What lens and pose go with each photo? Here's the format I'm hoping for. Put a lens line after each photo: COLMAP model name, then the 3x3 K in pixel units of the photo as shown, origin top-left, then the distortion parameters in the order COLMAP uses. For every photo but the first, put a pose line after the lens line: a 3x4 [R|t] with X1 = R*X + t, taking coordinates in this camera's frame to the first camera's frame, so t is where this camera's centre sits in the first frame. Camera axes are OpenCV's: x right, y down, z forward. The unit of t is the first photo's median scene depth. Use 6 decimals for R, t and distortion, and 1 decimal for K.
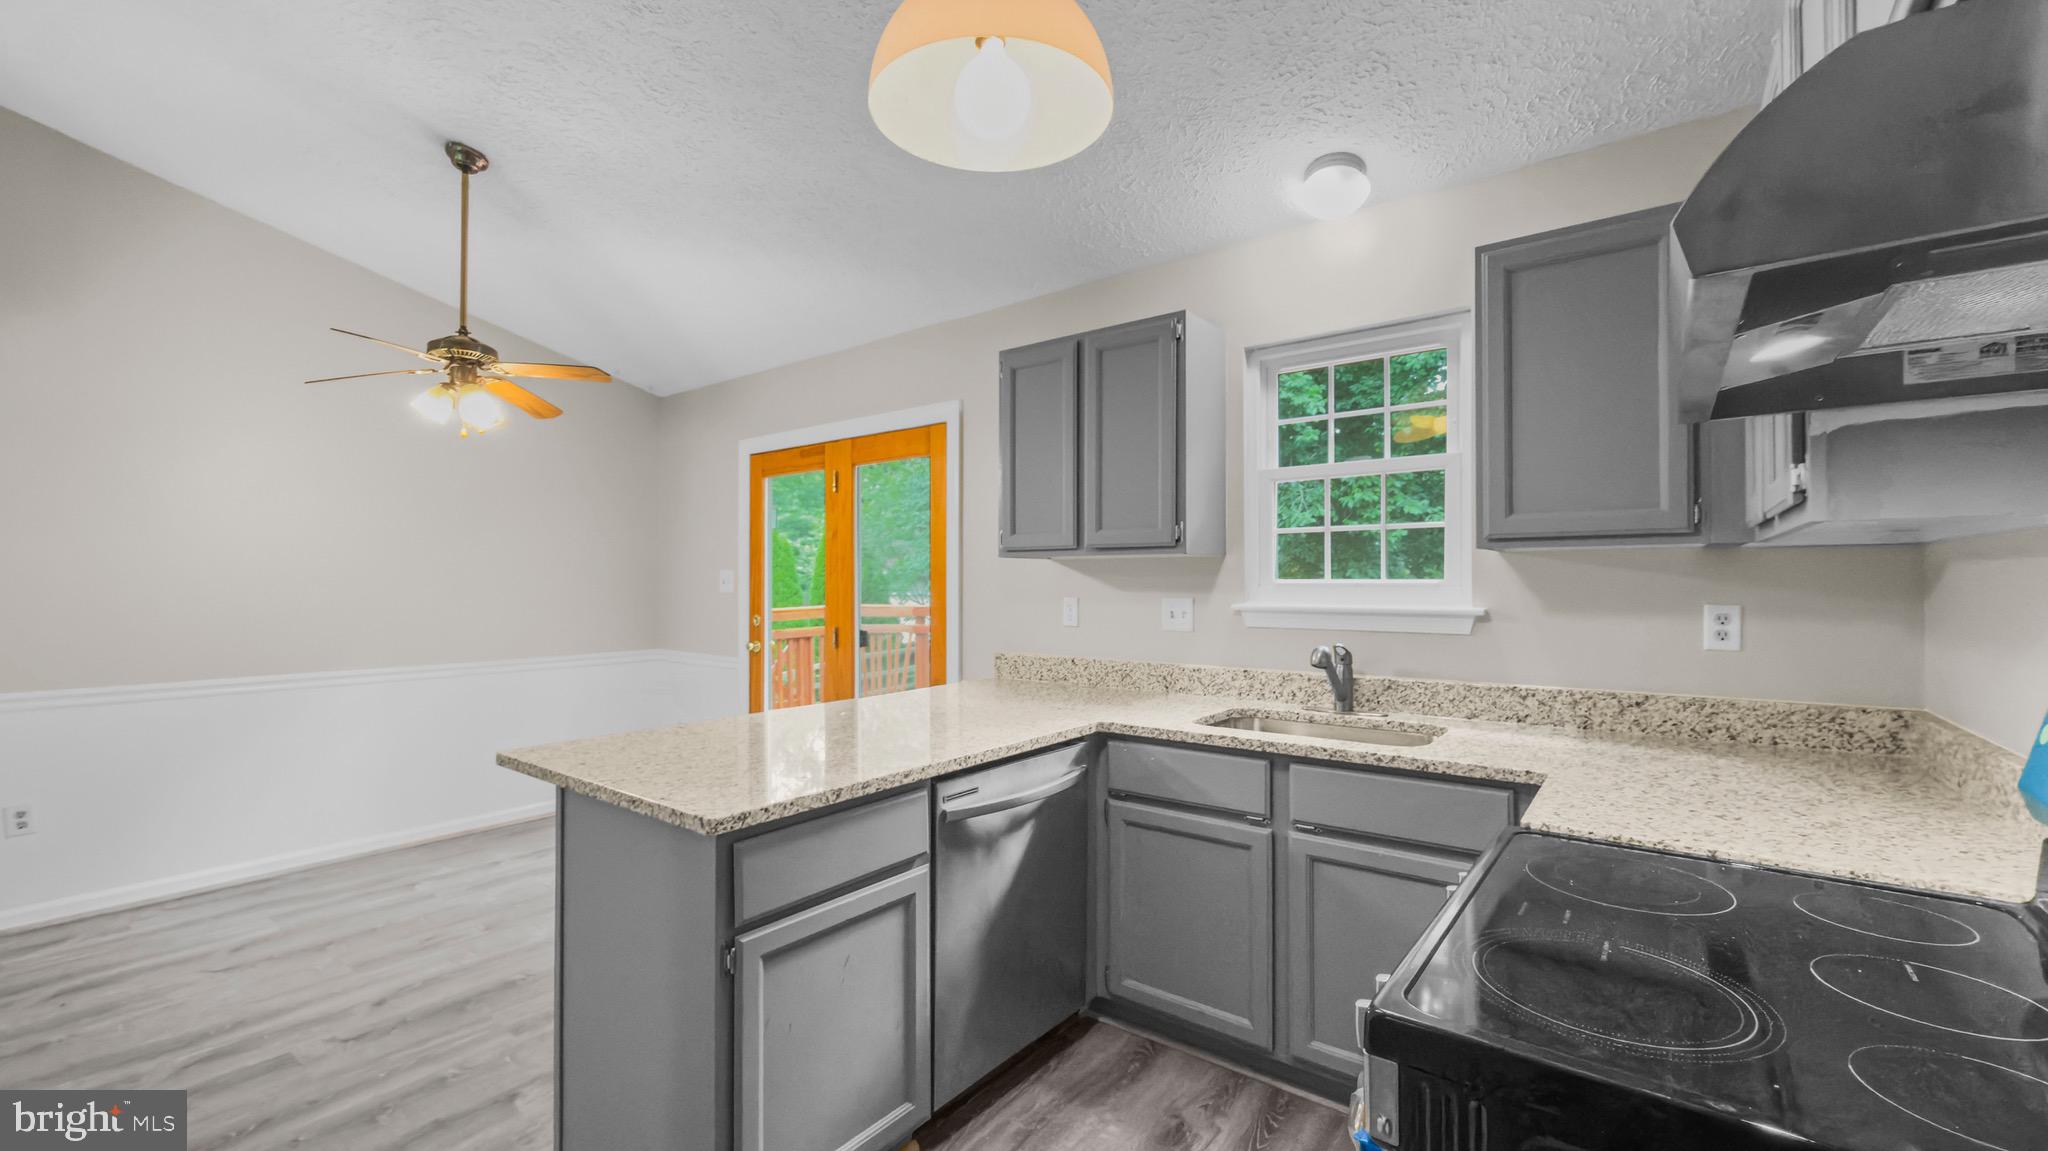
lens RADIAL K [[824.5, 0, 1028.7], [0, 824.5, 577.2], [0, 0, 1]] dist [-0.000927, 0.000499]
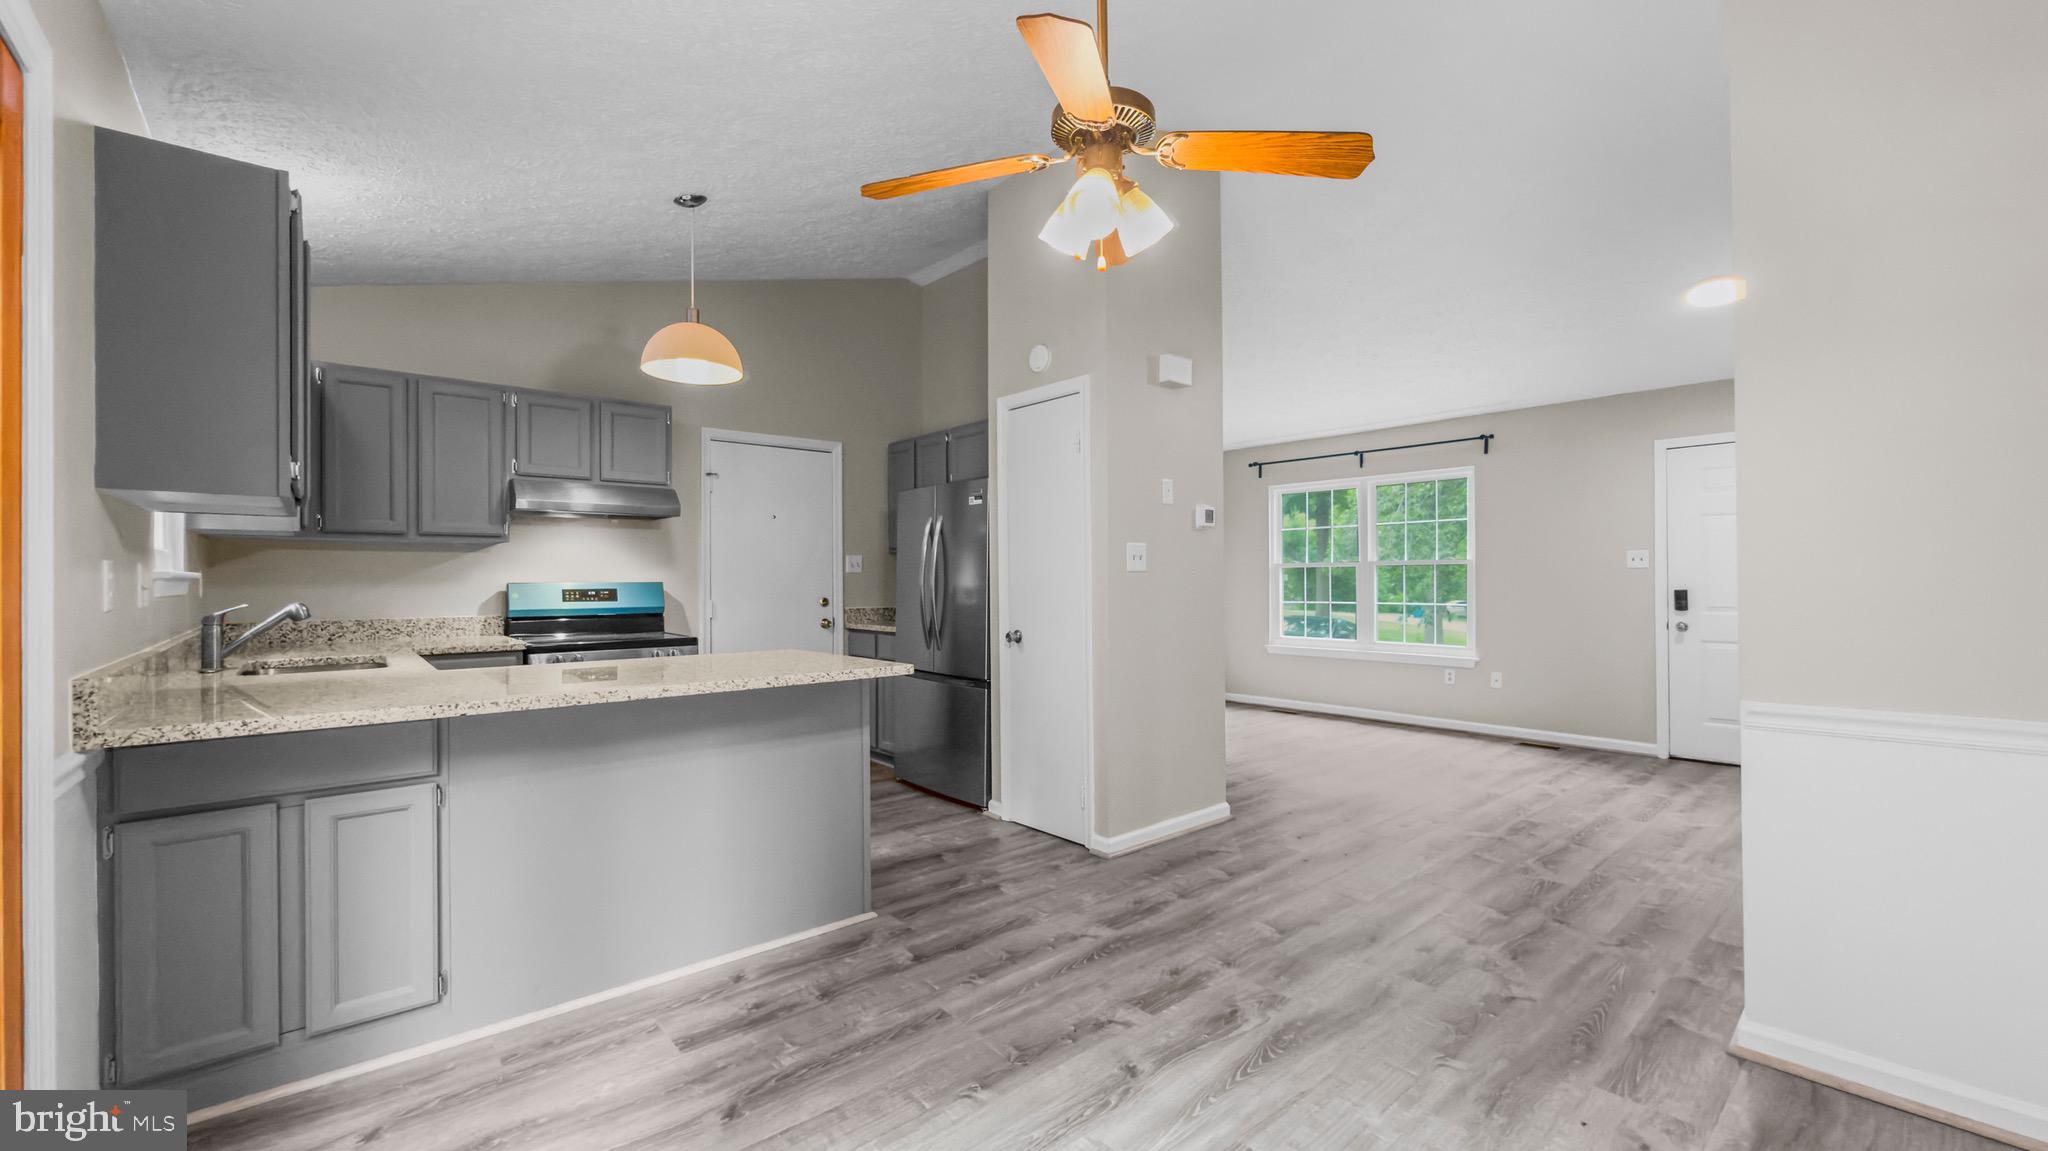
lens RADIAL K [[811.9, 0, 1024.0], [0, 811.9, 575.5], [0, 0, 1]] dist [-0.002977, -0.000055]
pose [[-0.980252, 0.007214, 0.197619, -0.834552], [0.005235, 0.999931, -0.010532, 0.054959], [-0.197682, -0.009289, -0.980222, 1.757453]]
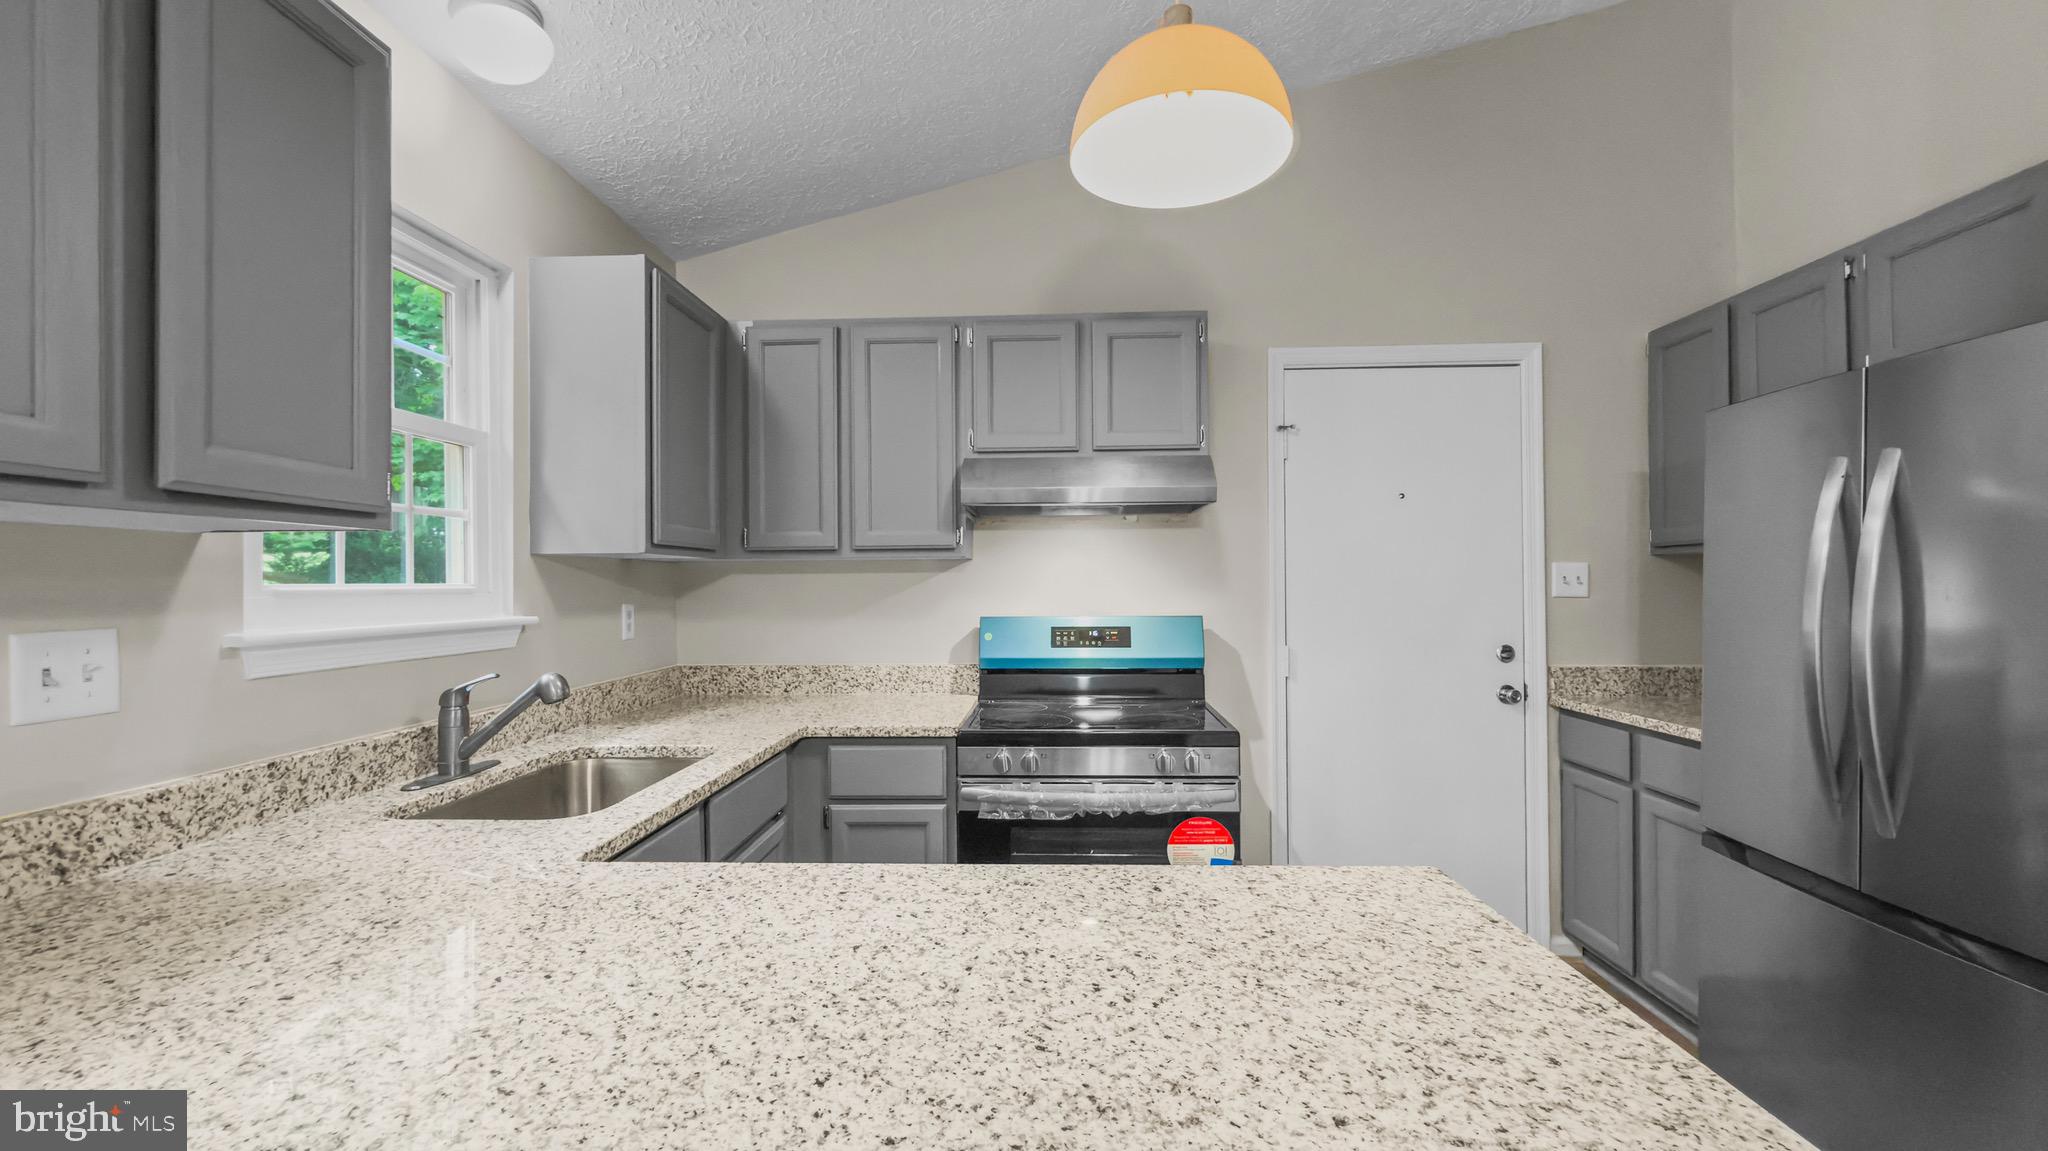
lens RADIAL K [[824.5, 0, 1028.7], [0, 824.5, 577.2], [0, 0, 1]] dist [-0.000927, 0.000499]
pose [[-0.582215, 0.010820, 0.812963, -0.444329], [0.003591, 0.999936, -0.010737, 0.006352], [-0.813027, -0.003332, -0.582217, 0.971992]]
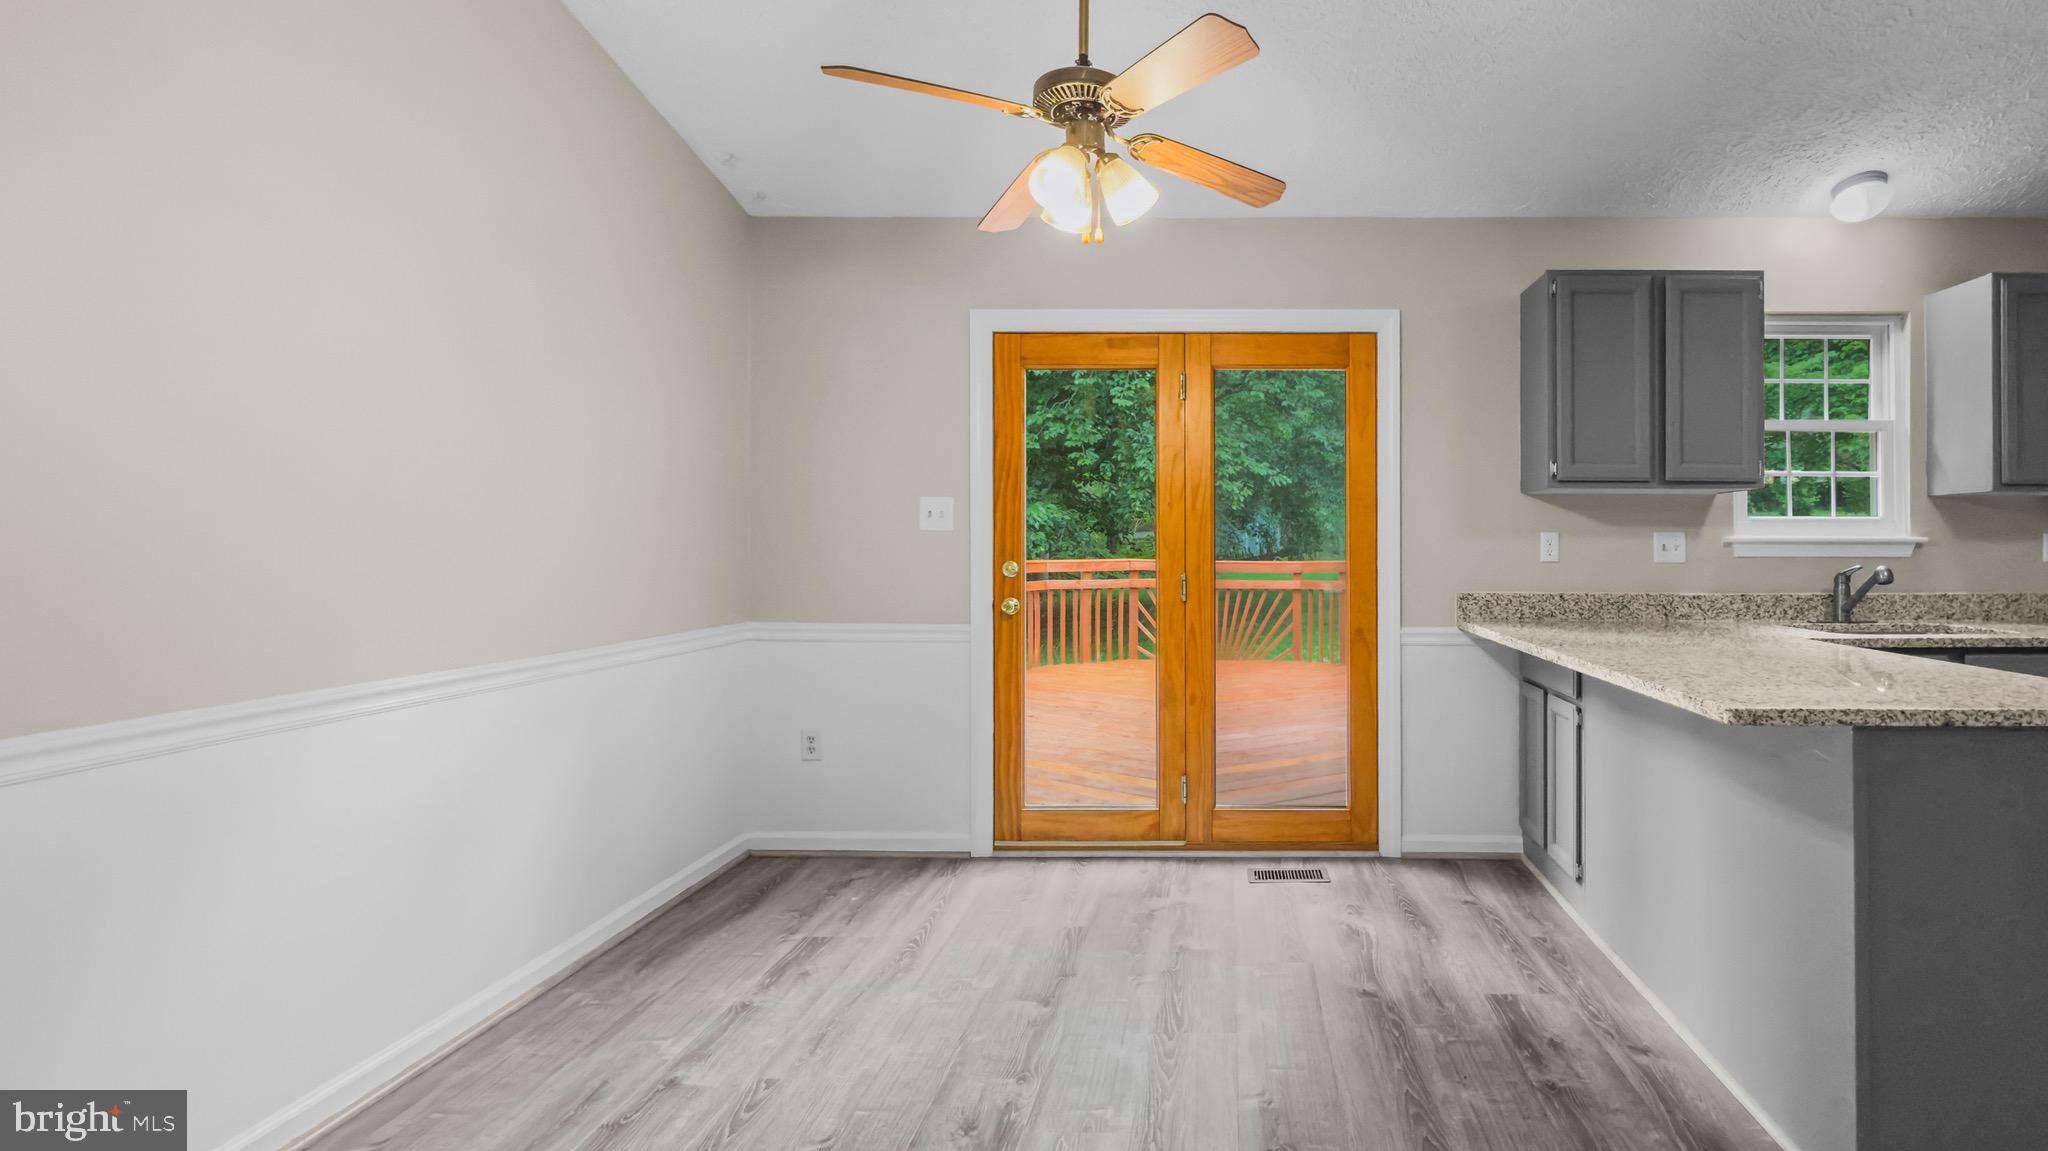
lens RADIAL K [[901.7, 0, 1229.2], [0, 901.7, 540.0], [0, 0, 1]] dist [-0.004660, -0.000366]
pose [[0.789494, 0.007510, 0.613712, -1.125504], [-0.006661, 0.999971, -0.003667, 0.049700], [-0.613722, -0.001192, 0.789521, 0.480301]]
